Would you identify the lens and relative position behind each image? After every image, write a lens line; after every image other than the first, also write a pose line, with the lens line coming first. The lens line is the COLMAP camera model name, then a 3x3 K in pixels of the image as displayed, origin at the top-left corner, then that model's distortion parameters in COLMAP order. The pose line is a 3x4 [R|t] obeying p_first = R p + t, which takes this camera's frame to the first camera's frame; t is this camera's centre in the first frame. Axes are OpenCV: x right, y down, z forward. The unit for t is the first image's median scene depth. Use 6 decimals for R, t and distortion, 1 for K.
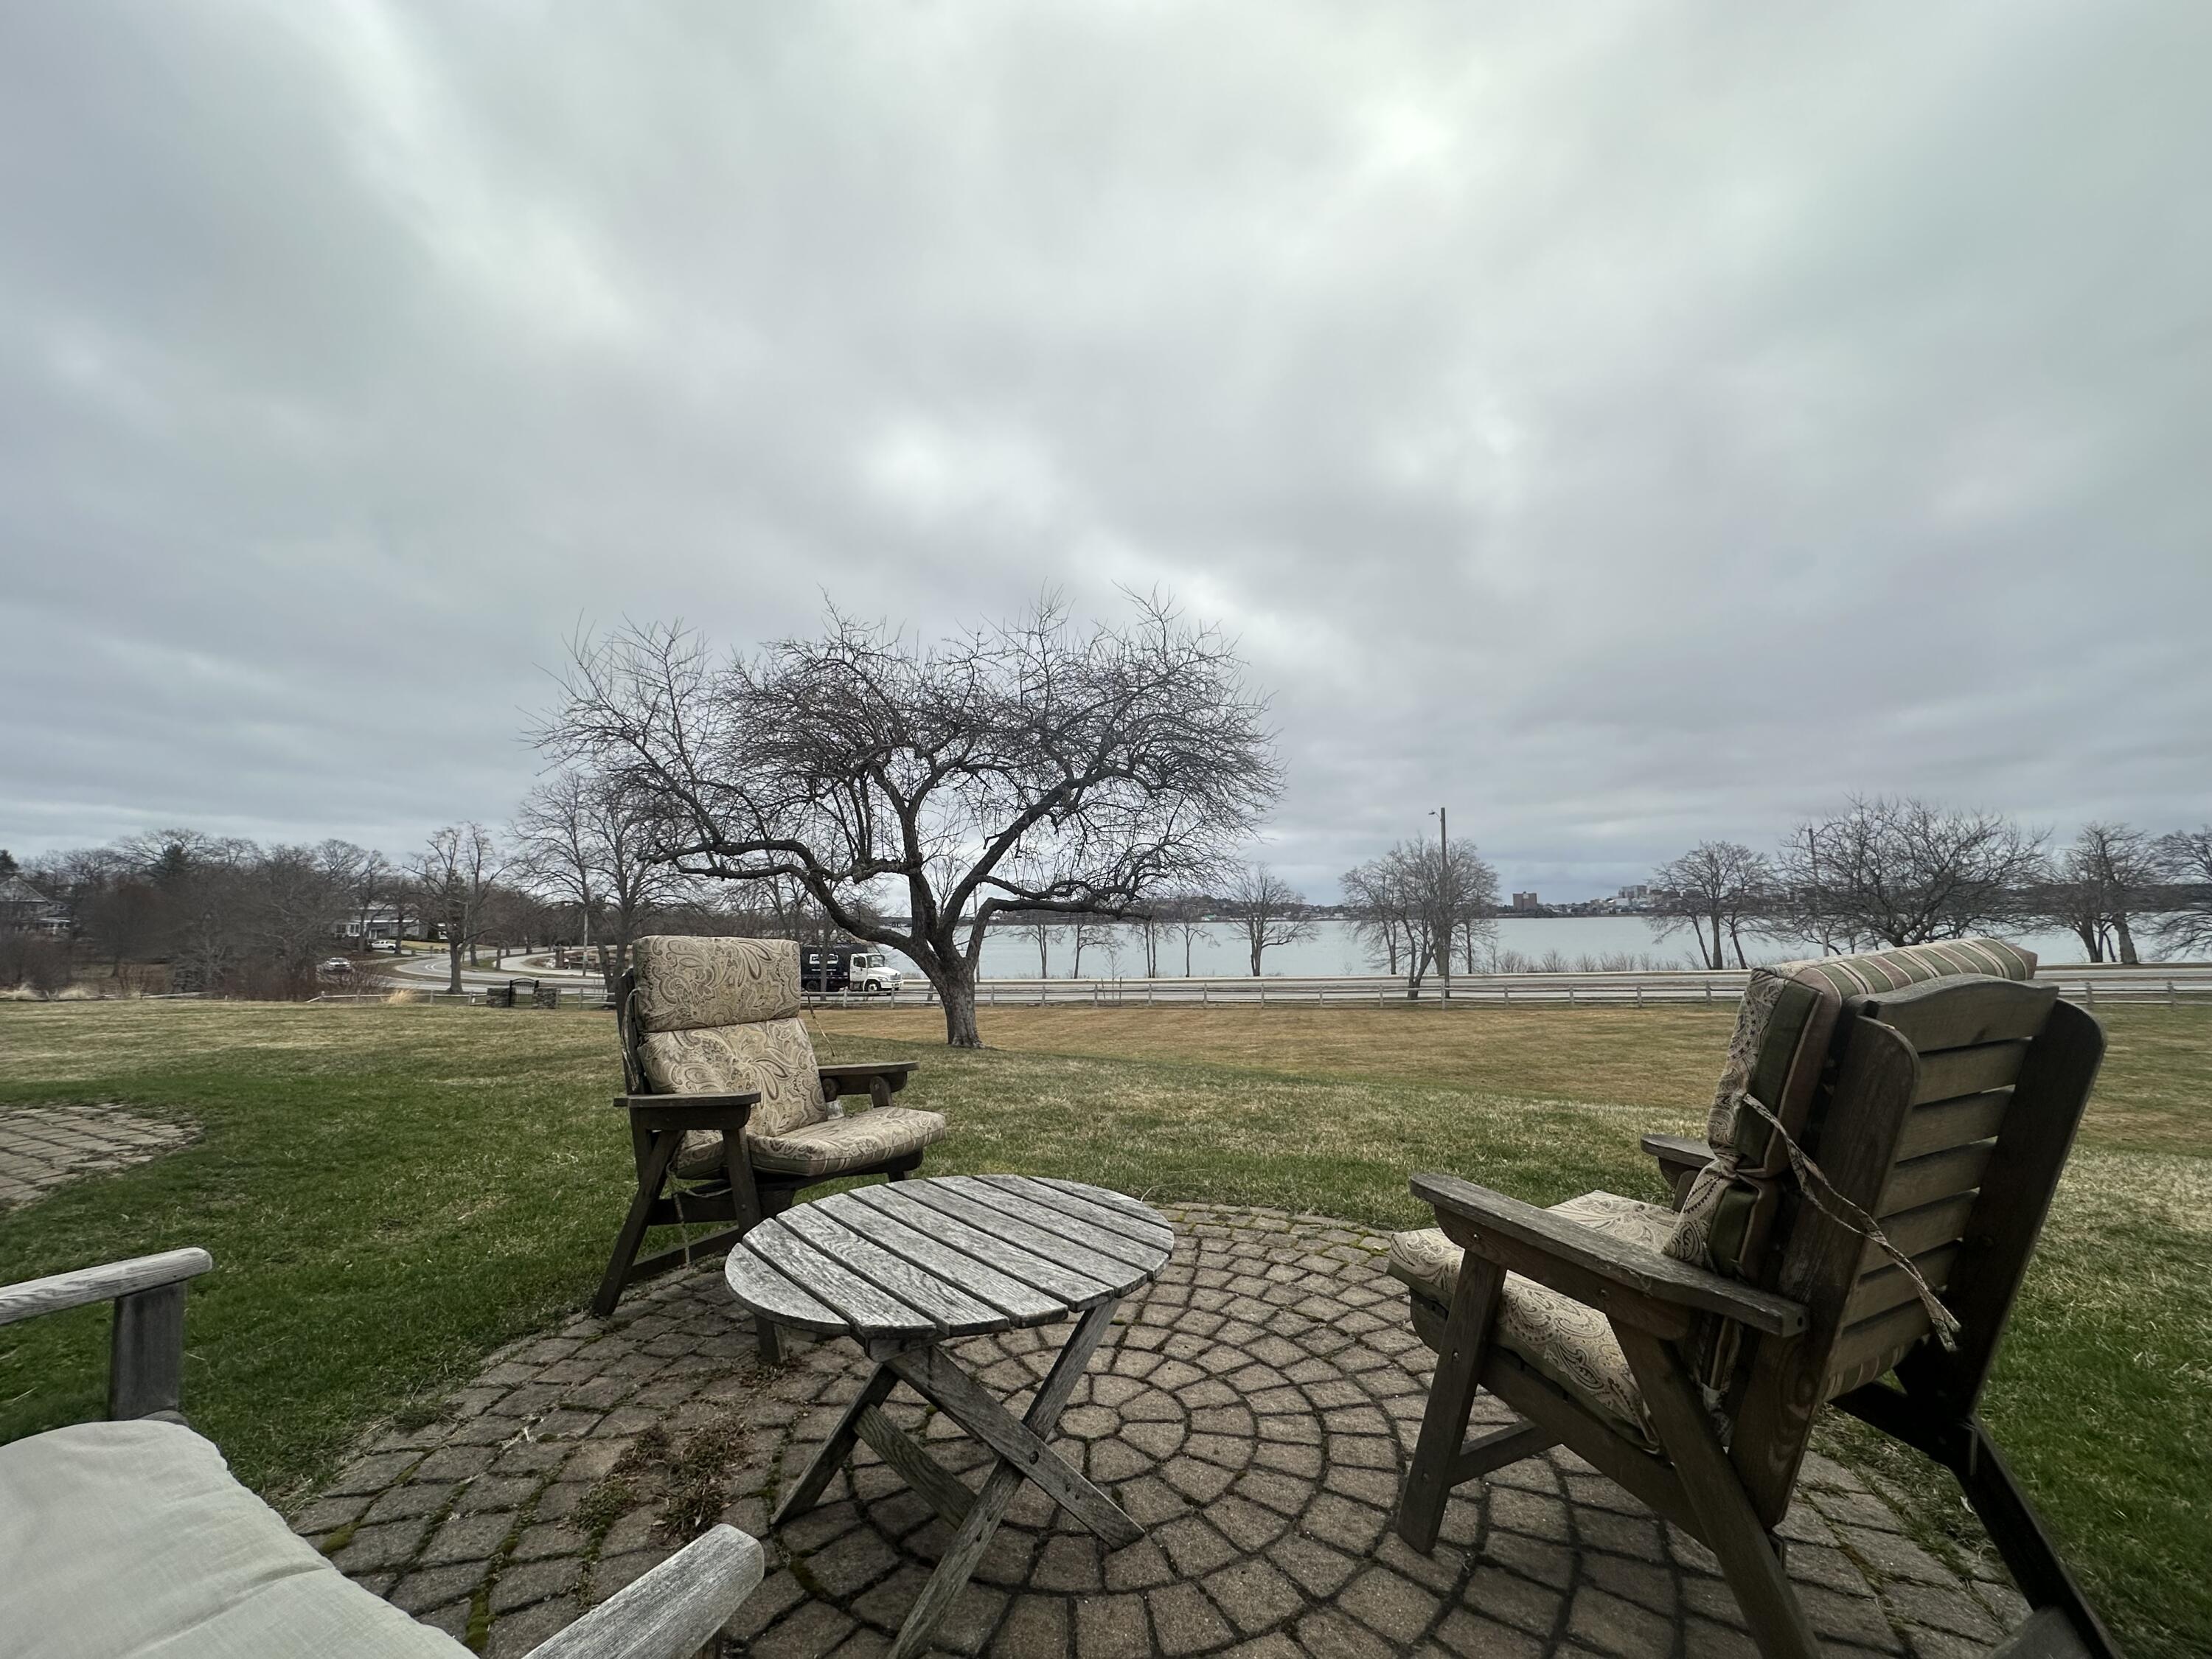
lens RADIAL K [[883.3, 0, 1103.7], [0, 883.3, 830.3], [0, 0, 1]] dist [-0.003548, 0.000852]
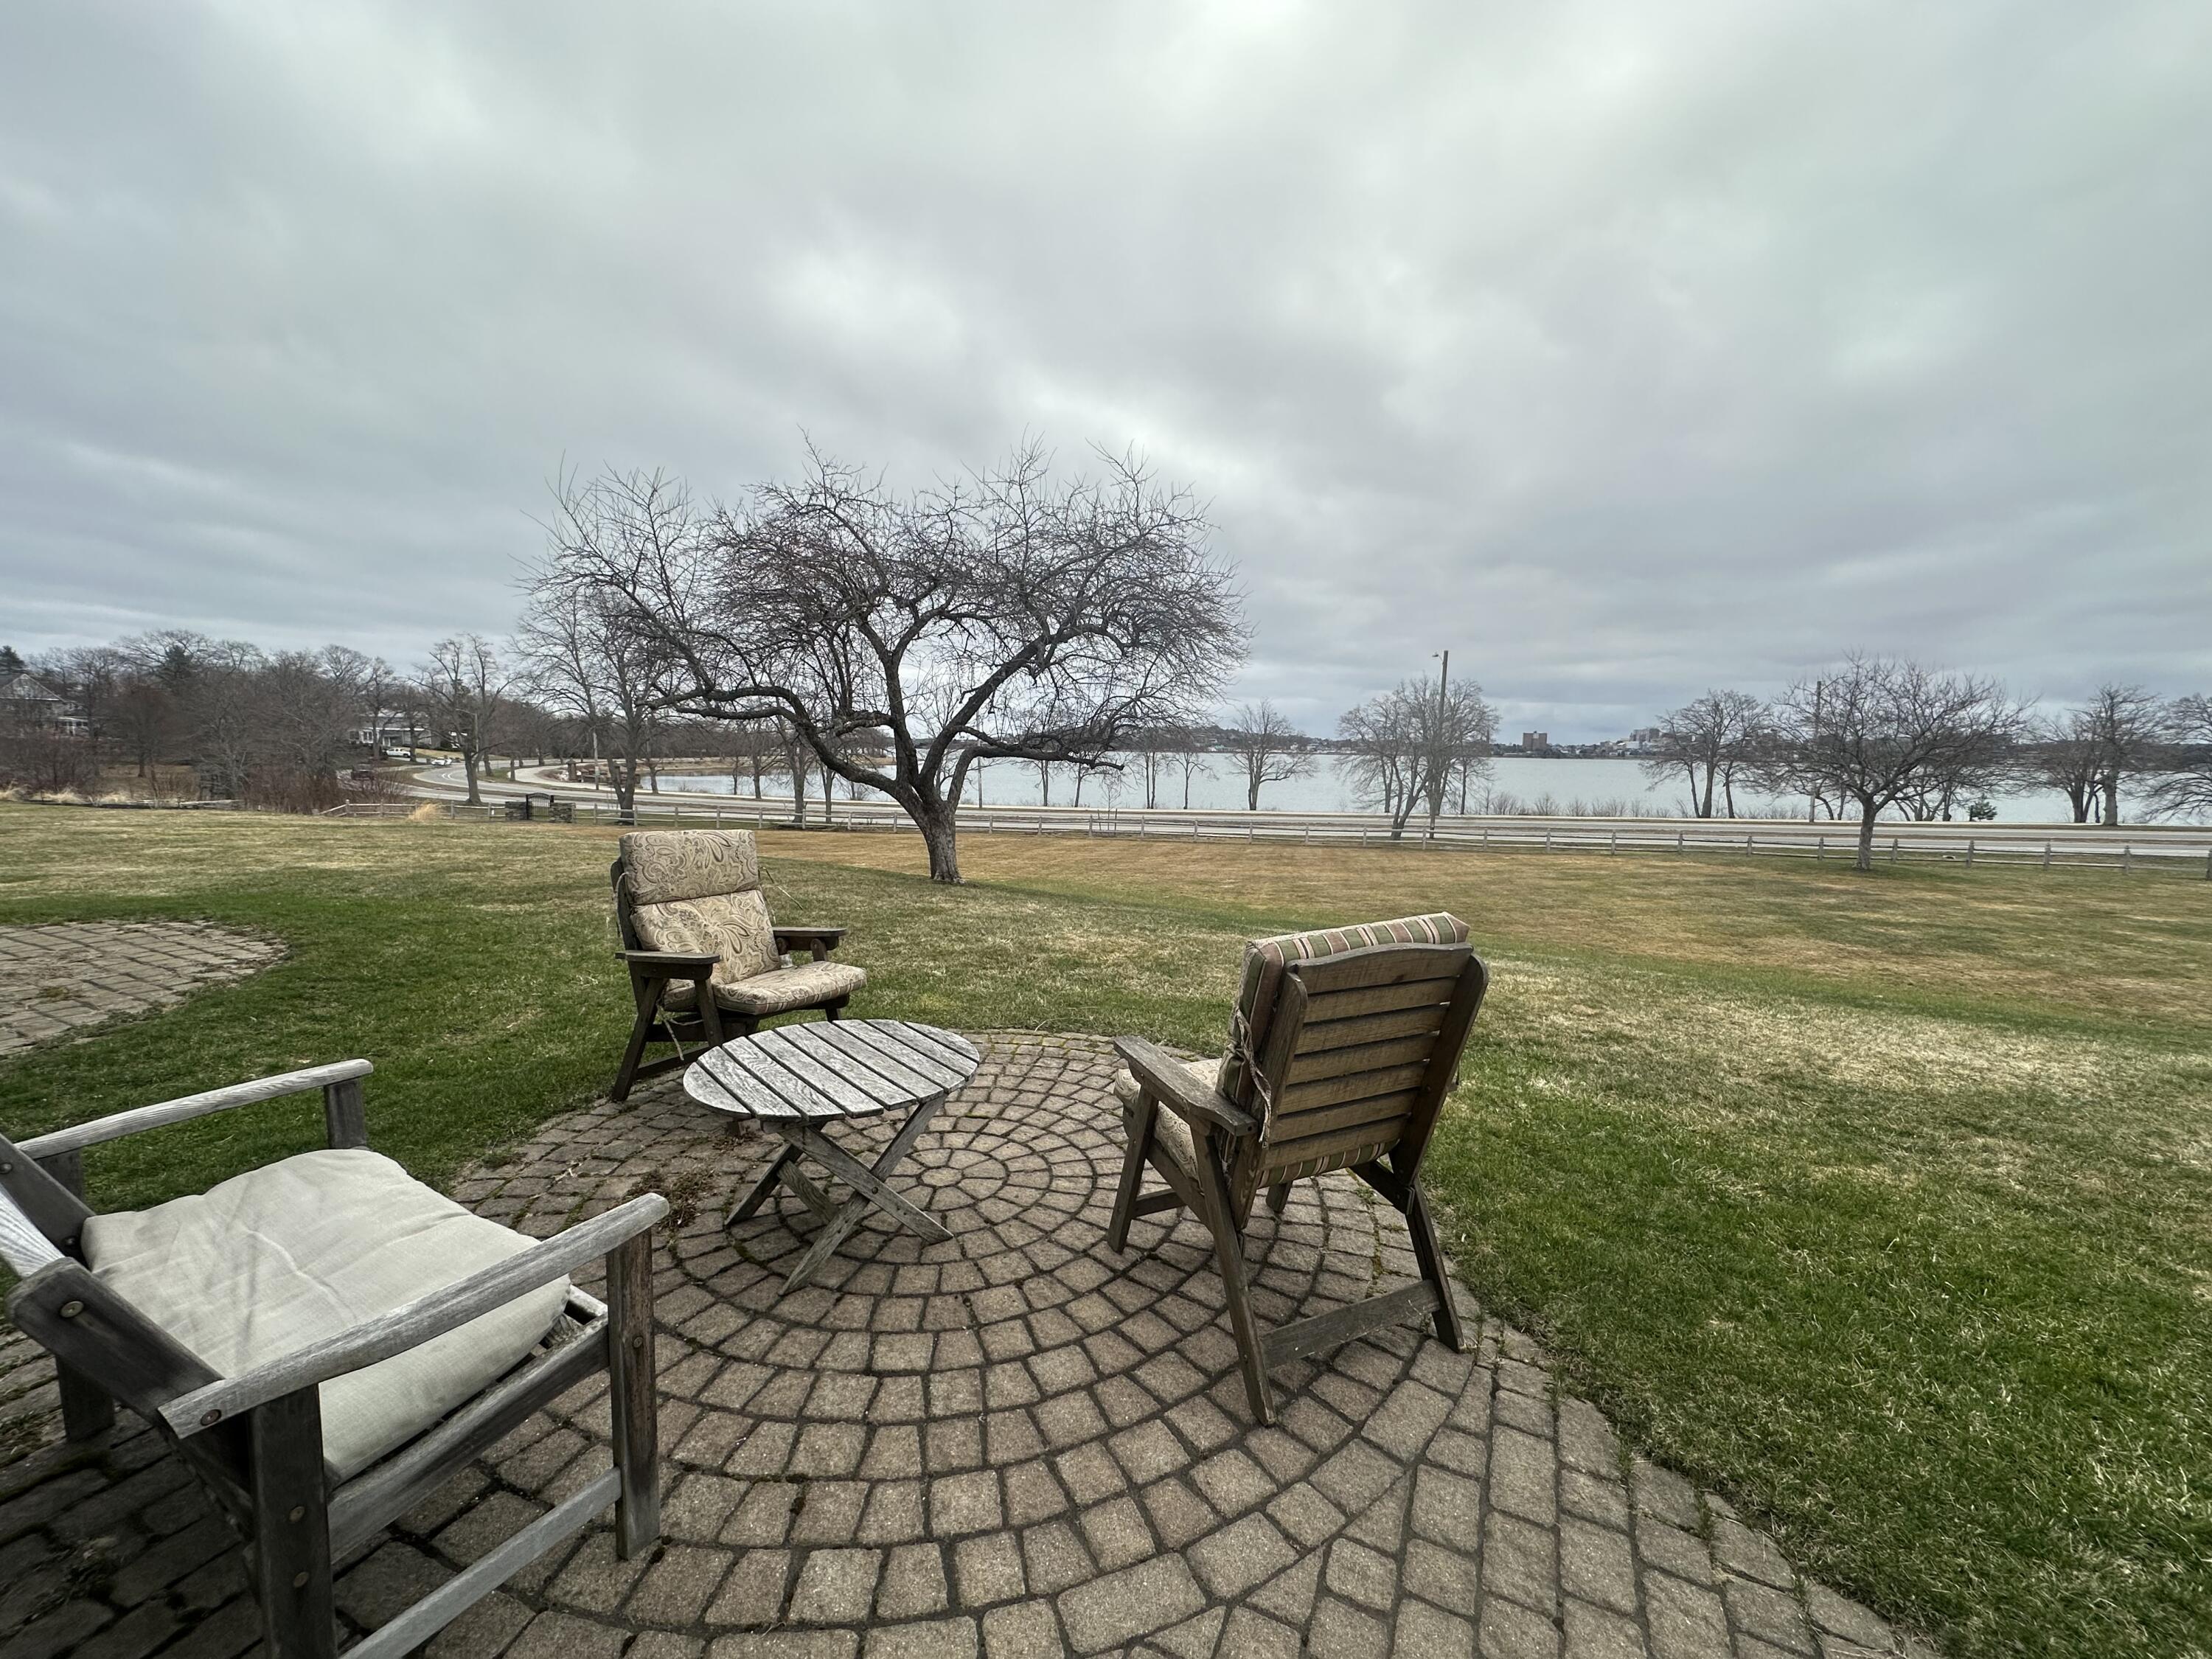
lens RADIAL K [[883.3, 0, 1103.7], [0, 883.3, 830.3], [0, 0, 1]] dist [-0.003548, 0.000852]
pose [[0.999534, 0.030074, -0.005211, 0.043720], [-0.028491, 0.980563, 0.194127, -0.036892], [0.010948, -0.193888, 0.980963, -0.063234]]
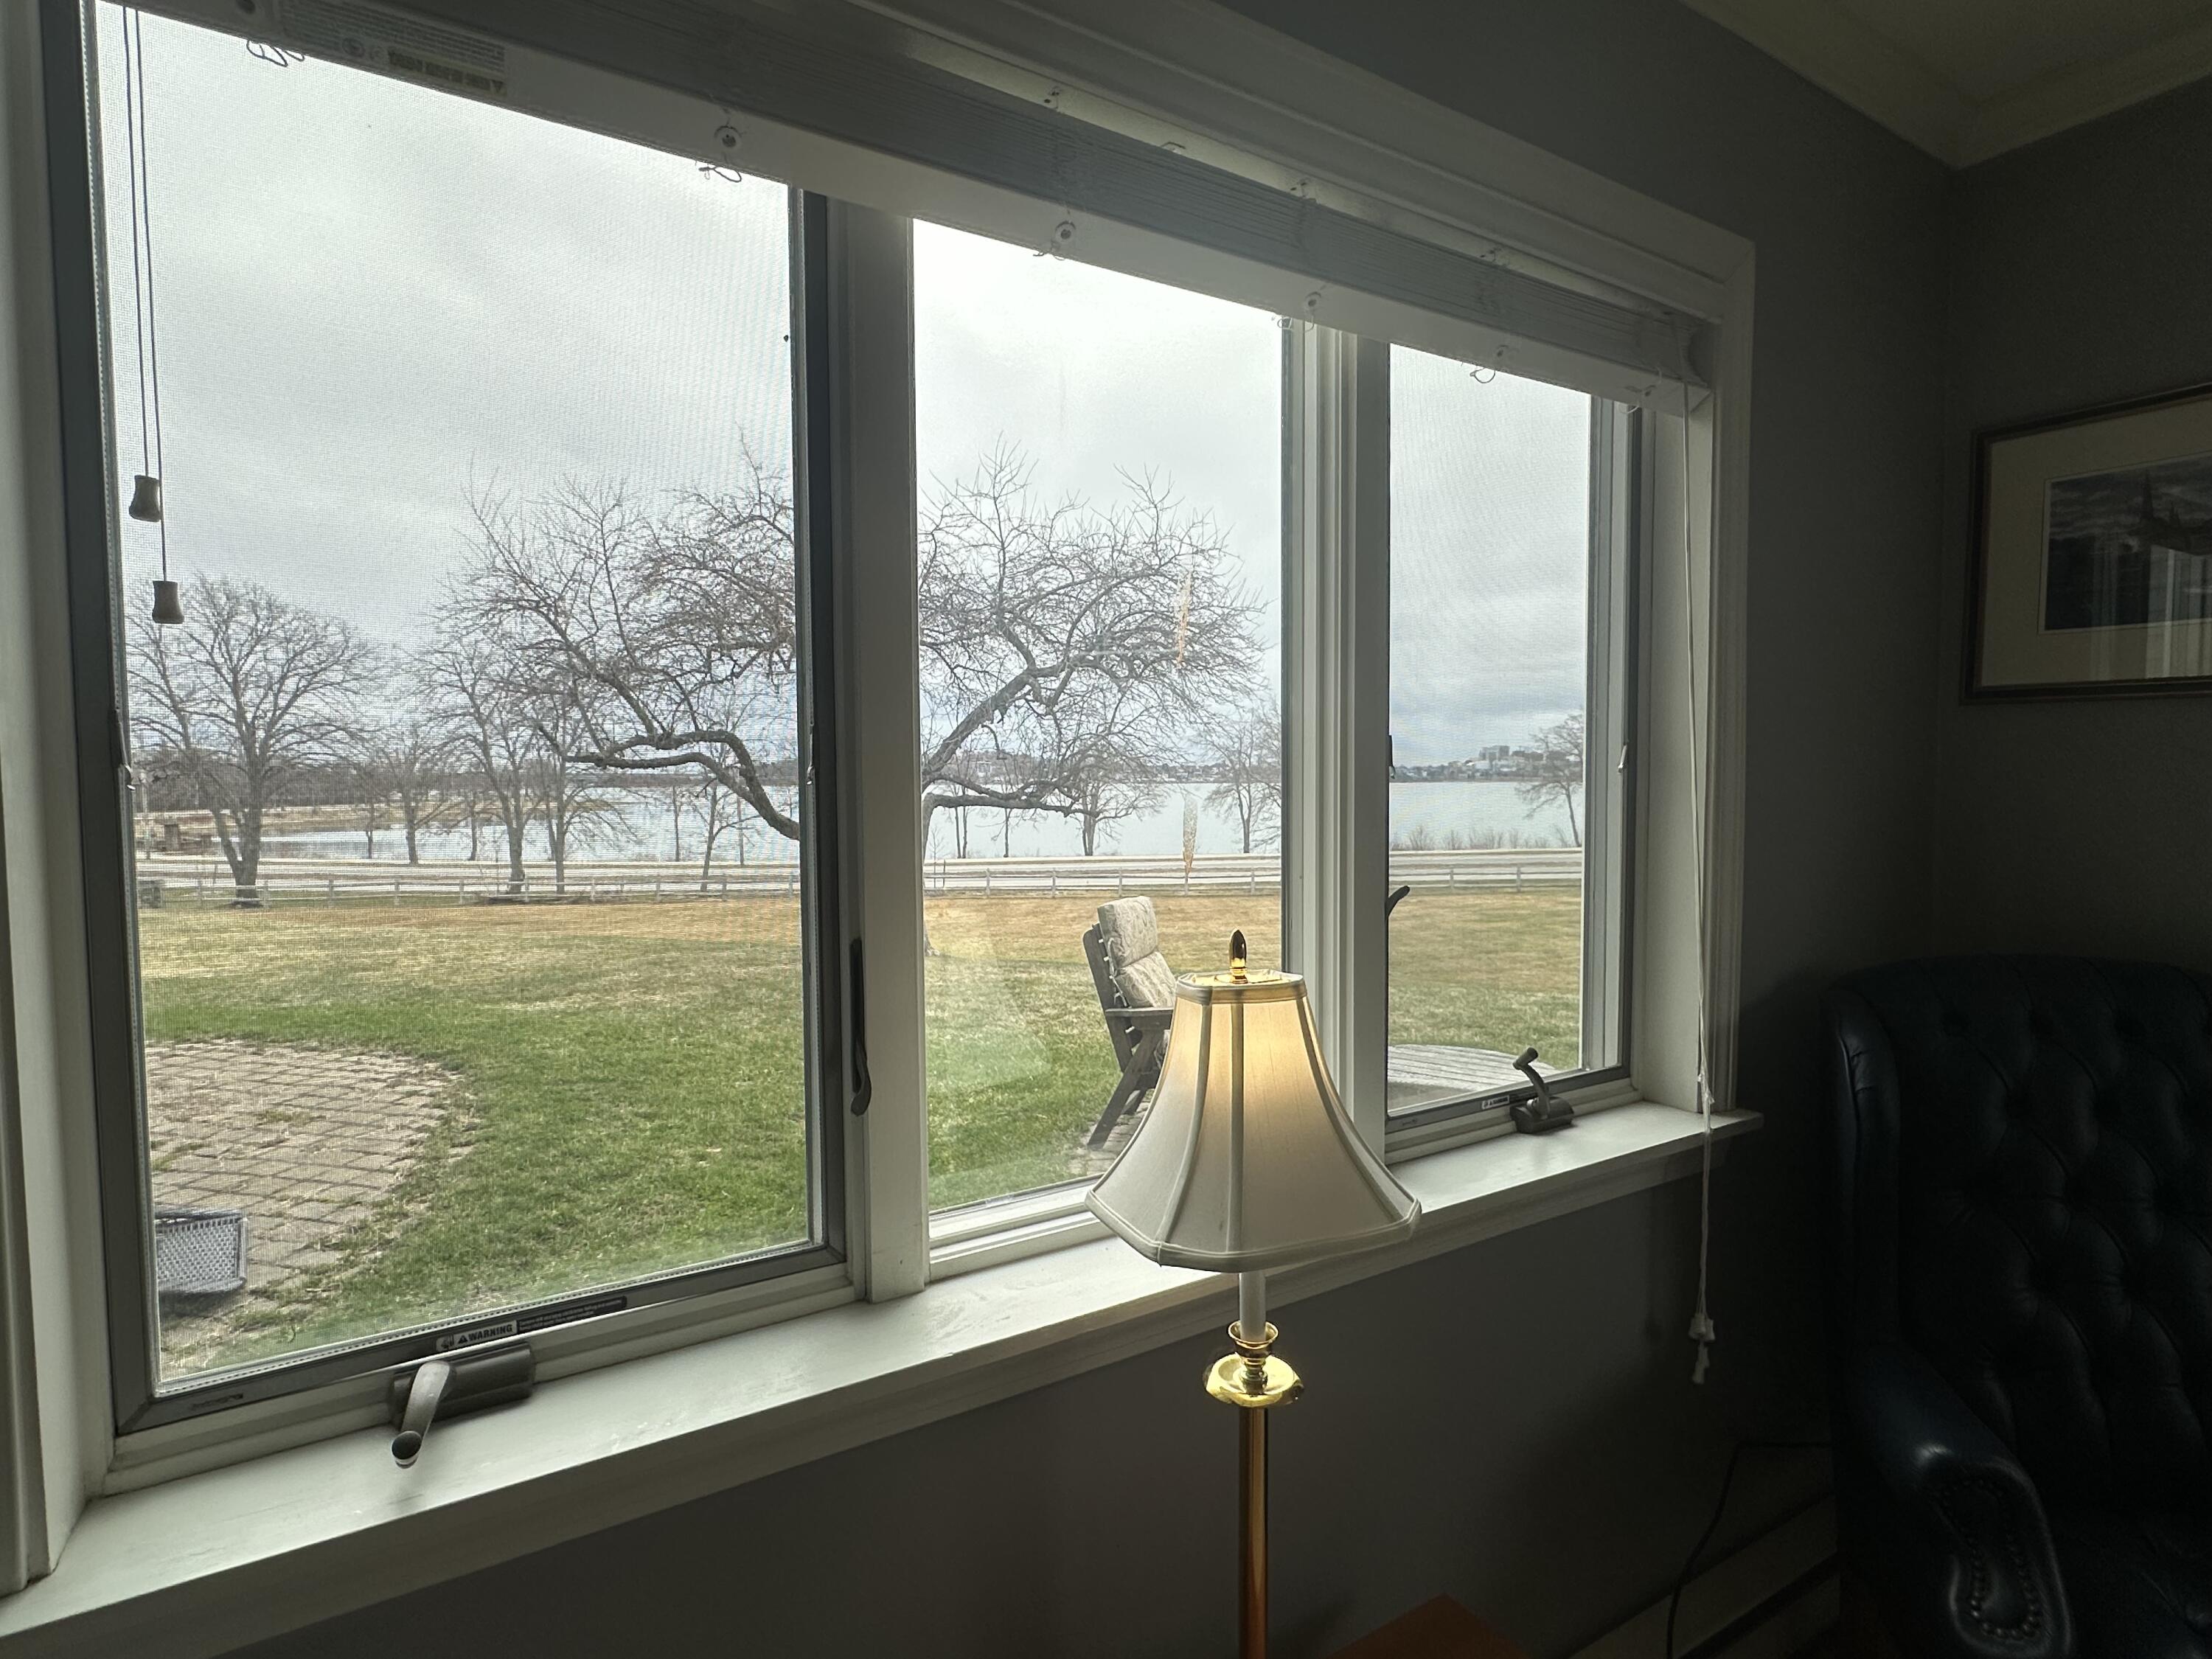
lens RADIAL K [[1127.3, 0, 1103.0], [0, 1127.3, 834.8], [0, 0, 1]] dist [-0.003746, -0.000372]
pose [[0.978716, -0.000812, 0.205219, -0.214199], [-0.029701, 0.988903, 0.145561, -0.060812], [-0.203060, -0.148558, 0.967831, -0.178499]]
